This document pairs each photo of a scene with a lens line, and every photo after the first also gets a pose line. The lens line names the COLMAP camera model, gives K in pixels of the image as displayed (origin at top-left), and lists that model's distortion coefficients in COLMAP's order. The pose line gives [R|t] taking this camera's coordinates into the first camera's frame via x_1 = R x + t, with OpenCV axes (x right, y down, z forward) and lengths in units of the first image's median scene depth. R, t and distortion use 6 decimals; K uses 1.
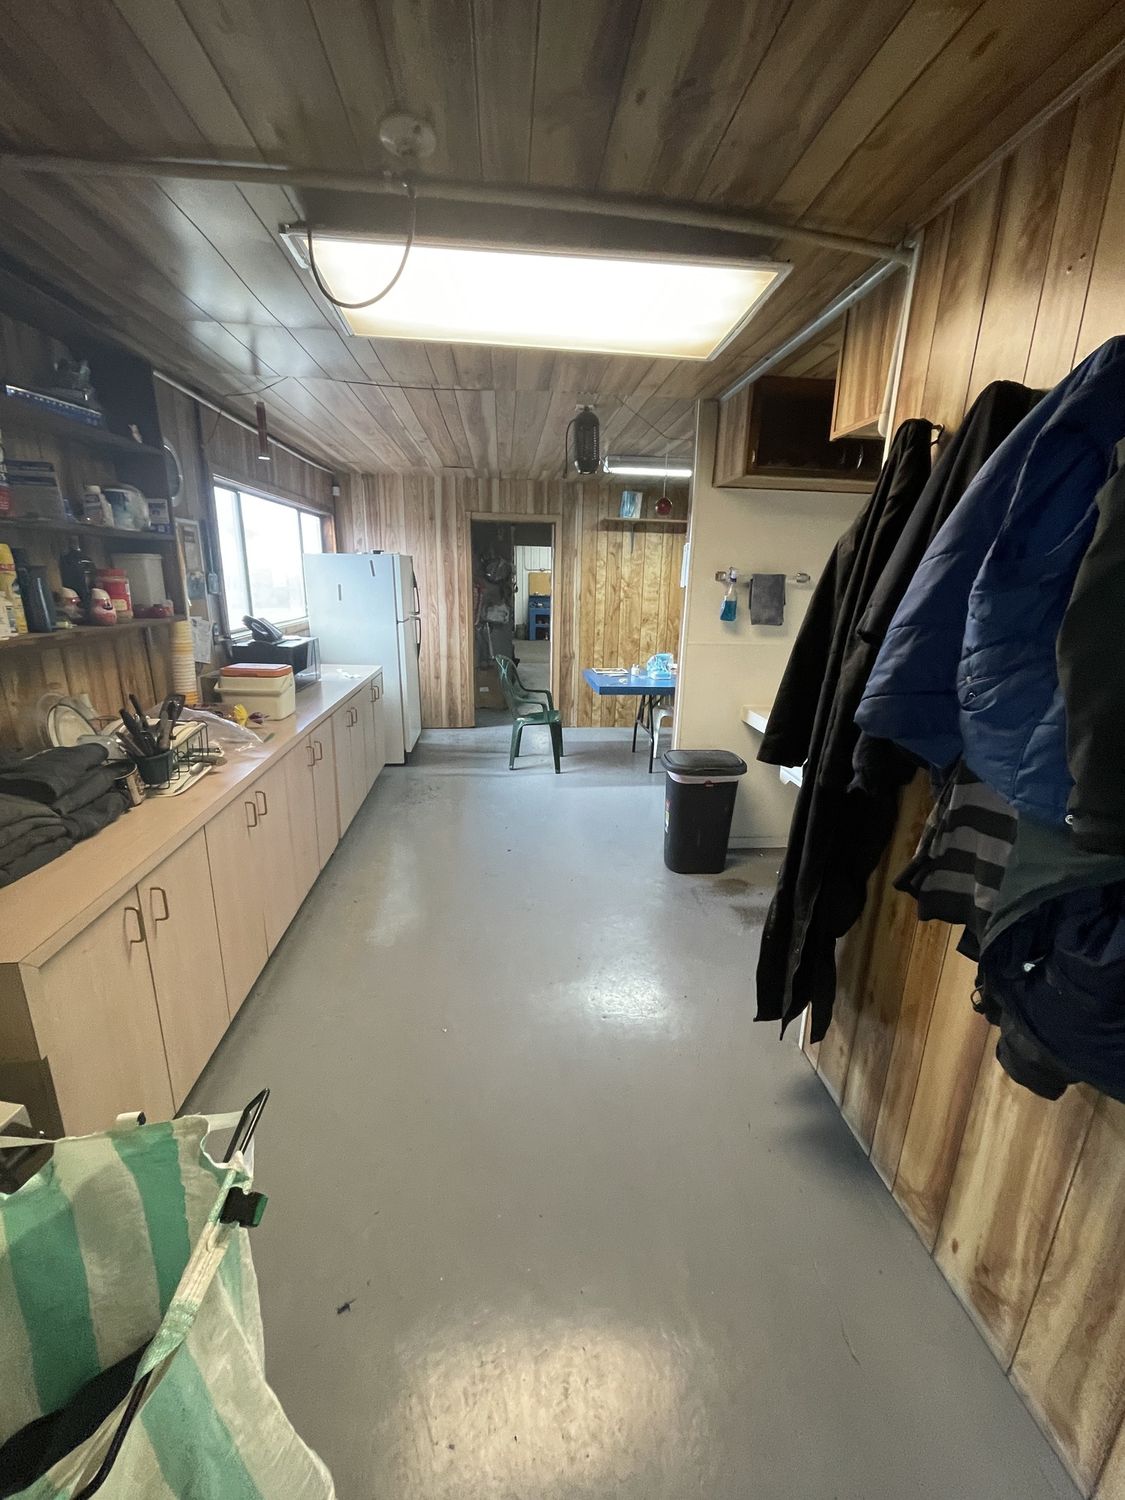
lens RADIAL K [[608.3, 0, 568.9], [0, 608.3, 748.4], [0, 0, 1]] dist [0.000935, -0.000100]
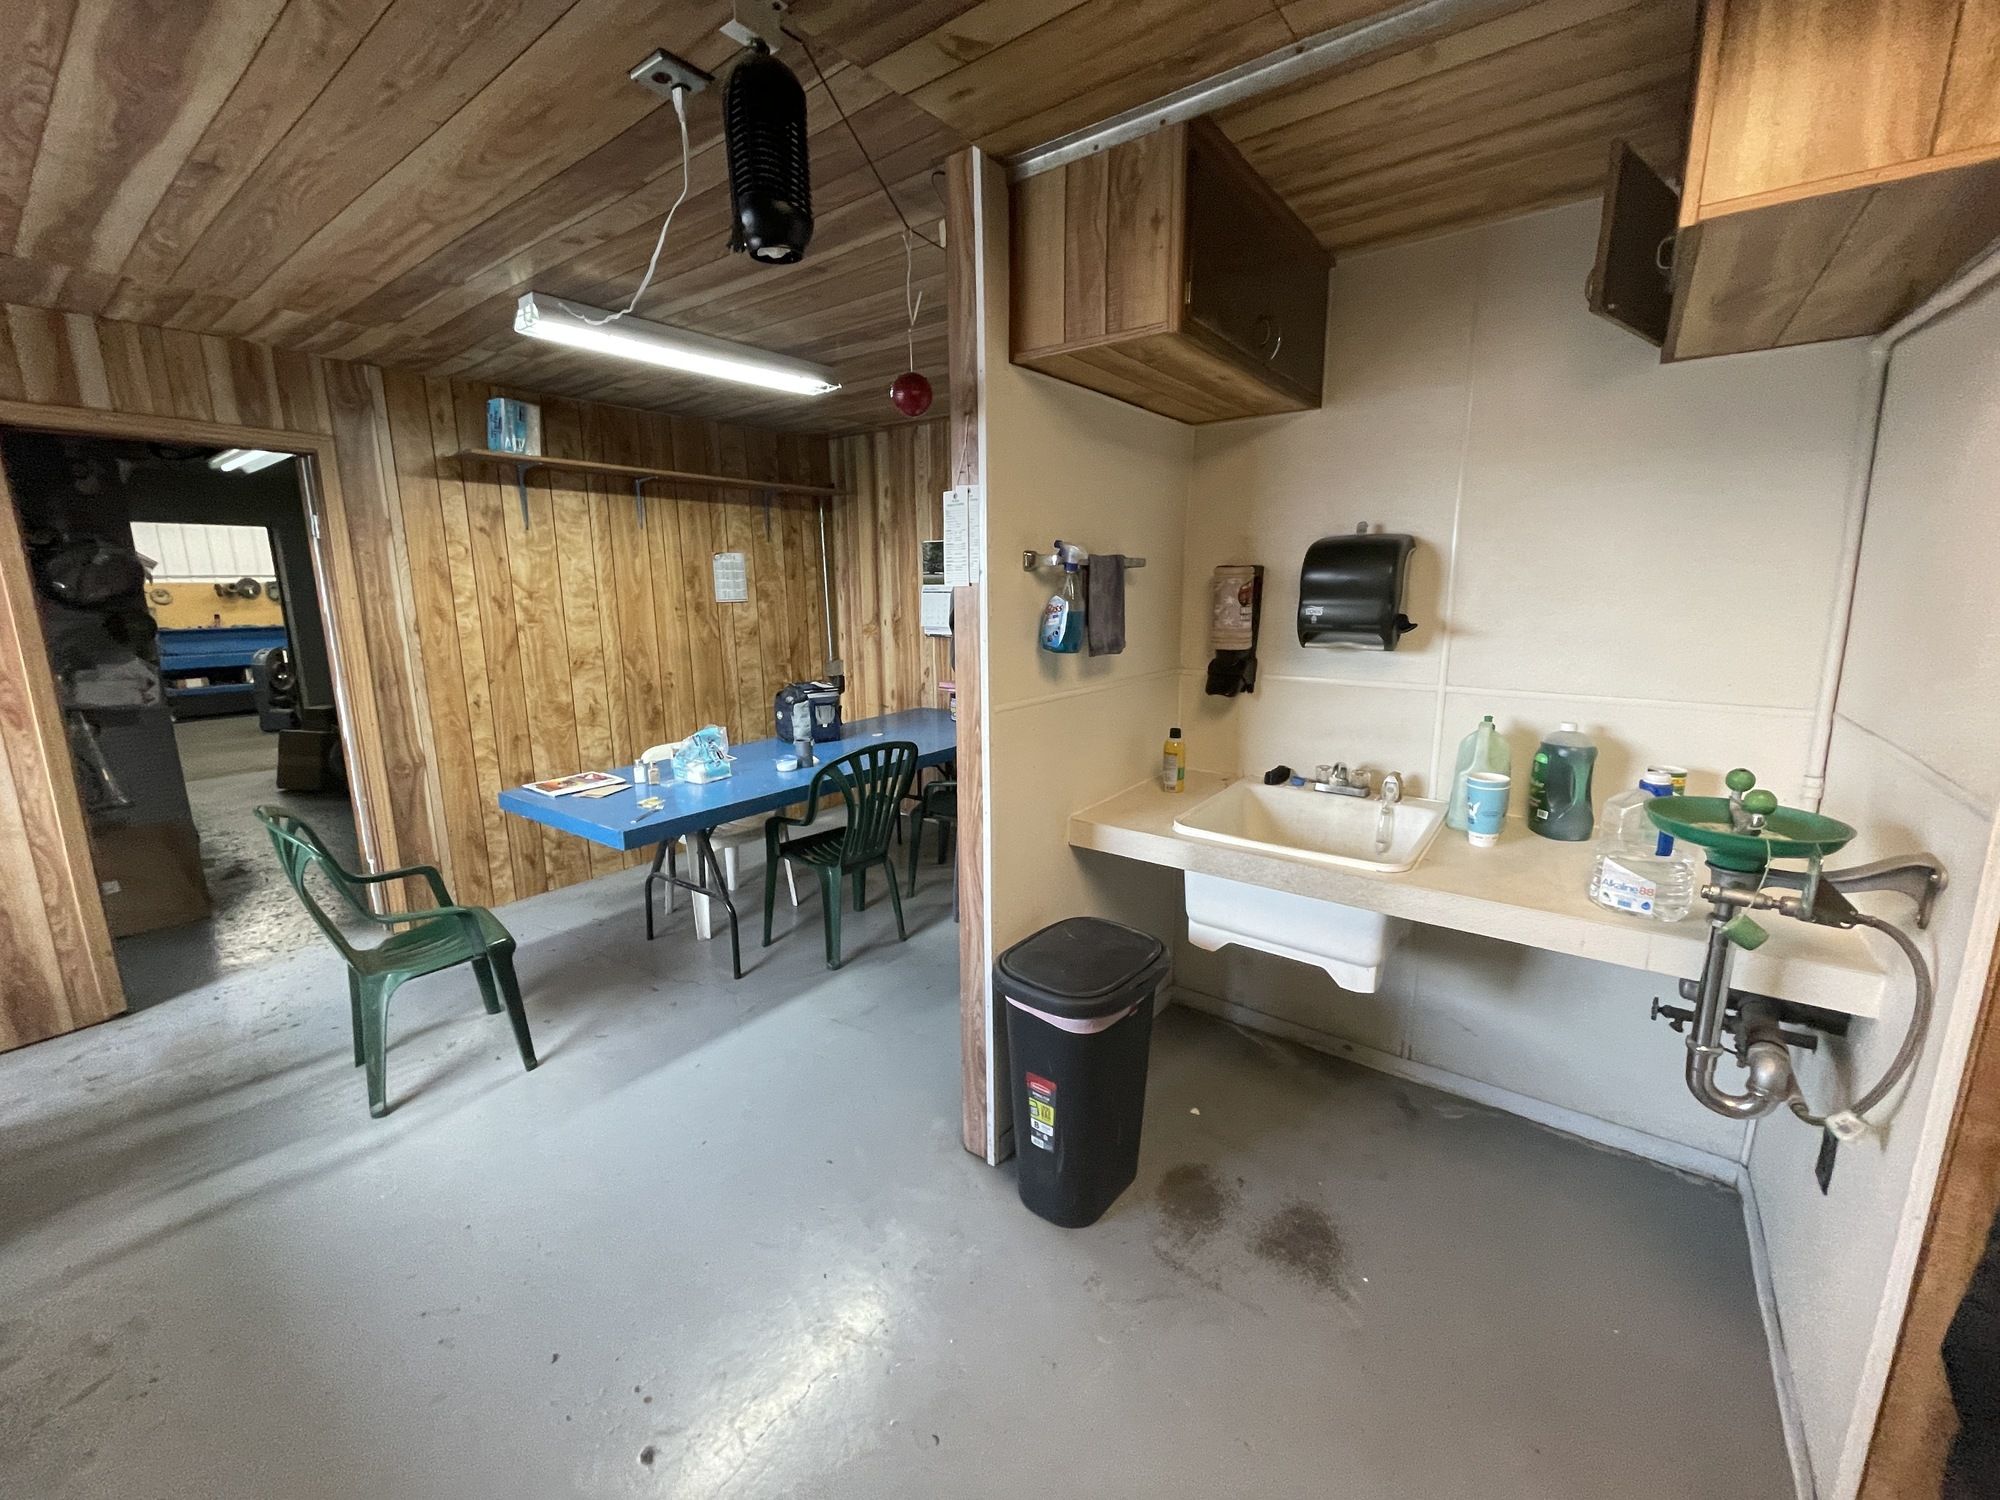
lens RADIAL K [[811.1, 0, 996.9], [0, 811.1, 740.5], [0, 0, 1]] dist [0.000935, -0.000100]
pose [[0.687342, -0.168695, 0.706472, -0.121045], [0.223177, 0.974653, 0.015598, -0.087288], [-0.691196, 0.146947, 0.707569, 0.318727]]
